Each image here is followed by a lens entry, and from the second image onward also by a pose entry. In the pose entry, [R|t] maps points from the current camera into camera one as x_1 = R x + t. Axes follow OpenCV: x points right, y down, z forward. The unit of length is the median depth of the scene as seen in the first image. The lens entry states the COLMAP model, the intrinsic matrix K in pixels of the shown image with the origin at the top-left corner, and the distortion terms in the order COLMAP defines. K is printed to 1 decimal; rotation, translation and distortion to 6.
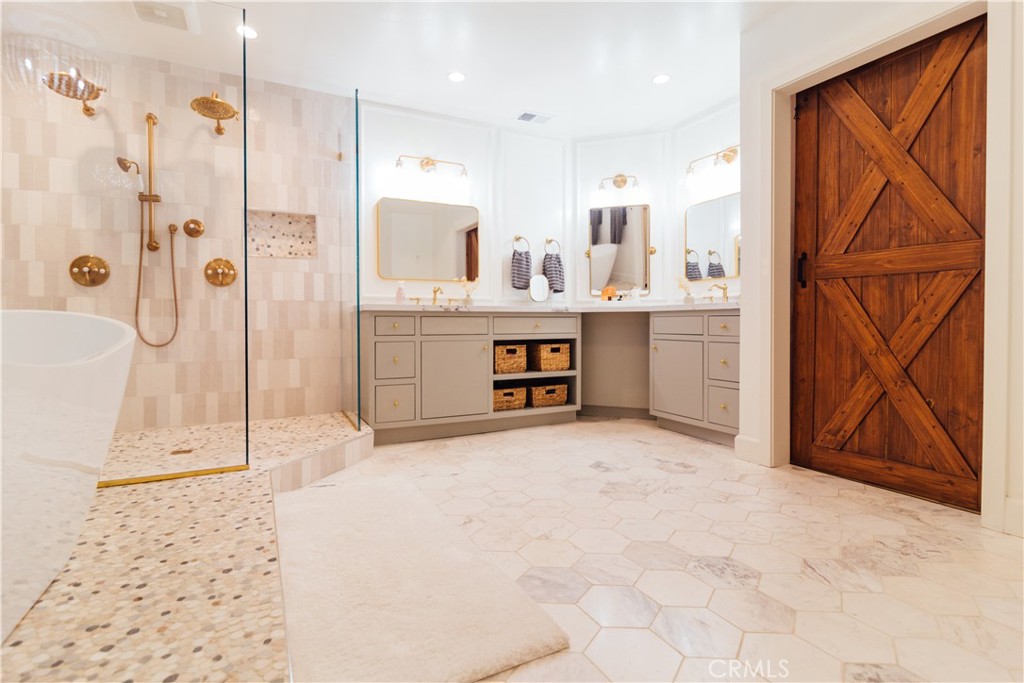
lens RADIAL K [[498.8, 0, 510.7], [0, 498.8, 325.0], [0, 0, 1]] dist [-0.002225, 0.000072]
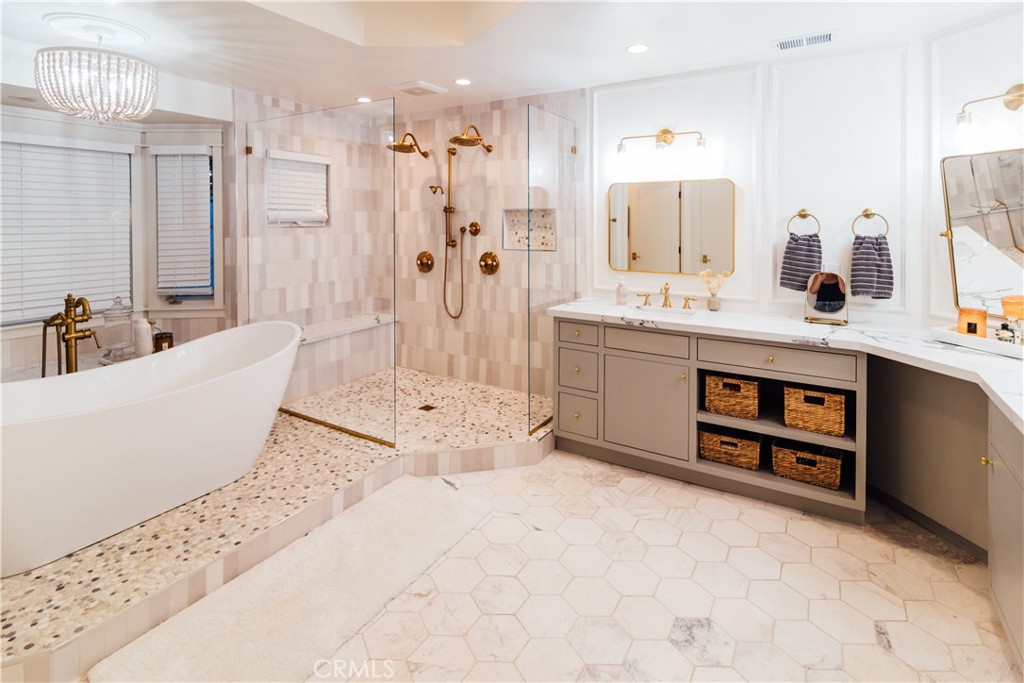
lens RADIAL K [[512.4, 0, 511.8], [0, 512.4, 223.9], [0, 0, 1]] dist [0.000922, -0.000954]
pose [[0.524912, 0.010372, -0.851093, 0.528673], [-0.008897, 0.999938, 0.006699, -0.211911], [0.851110, 0.004056, 0.524971, 0.379925]]
